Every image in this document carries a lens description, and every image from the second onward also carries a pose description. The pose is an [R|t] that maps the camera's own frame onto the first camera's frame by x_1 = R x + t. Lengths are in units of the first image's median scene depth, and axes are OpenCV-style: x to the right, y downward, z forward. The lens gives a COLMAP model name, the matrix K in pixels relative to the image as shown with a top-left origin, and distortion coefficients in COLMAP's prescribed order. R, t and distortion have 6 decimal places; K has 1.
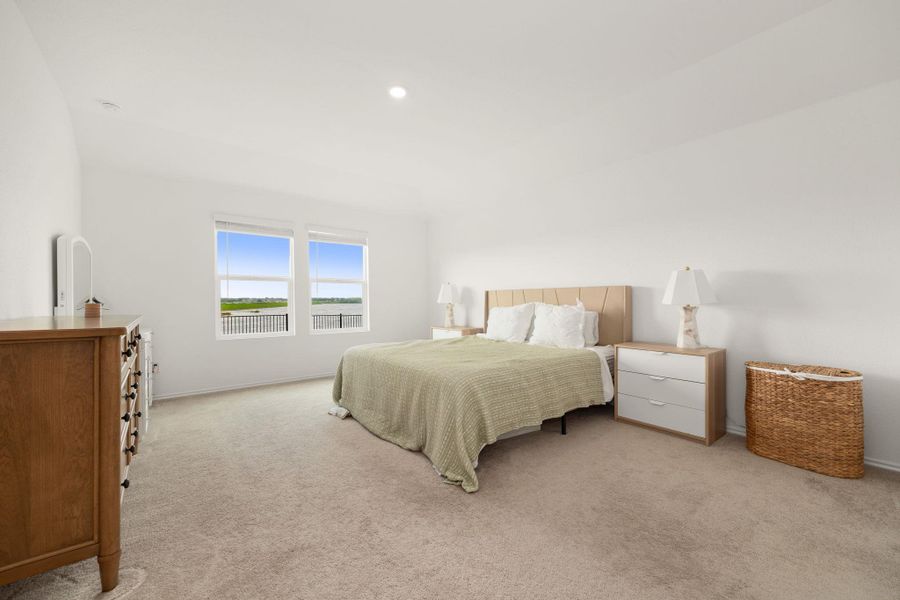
lens RADIAL K [[364.1, 0, 454.0], [0, 364.1, 304.3], [0, 0, 1]] dist [-0.002694, -0.000183]
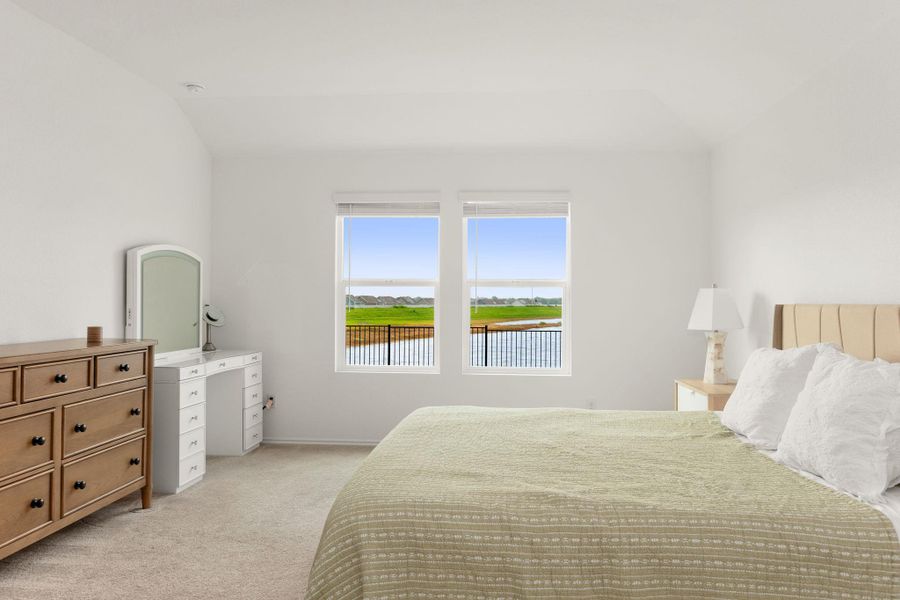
lens RADIAL K [[639.3, 0, 454.4], [0, 639.3, 298.5], [0, 0, 1]] dist [-0.006372, -0.000812]
pose [[0.713304, 0.007113, -0.700819, 0.403318], [-0.012305, 0.999921, -0.002375, -0.044368], [0.700747, 0.010318, 0.713335, 0.276714]]
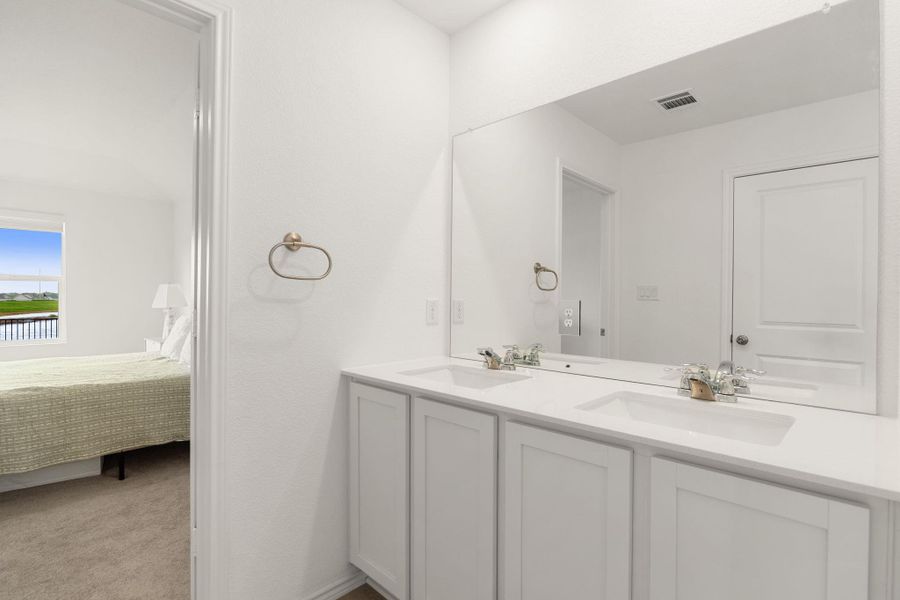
lens RADIAL K [[440.8, 0, 455.4], [0, 440.8, 299.0], [0, 0, 1]] dist [-0.003829, -0.001347]
pose [[0.994751, 0.011506, 0.101673, 0.665590], [-0.011275, 0.999932, -0.002854, -0.032016], [-0.101699, 0.001693, 0.994814, -0.026695]]
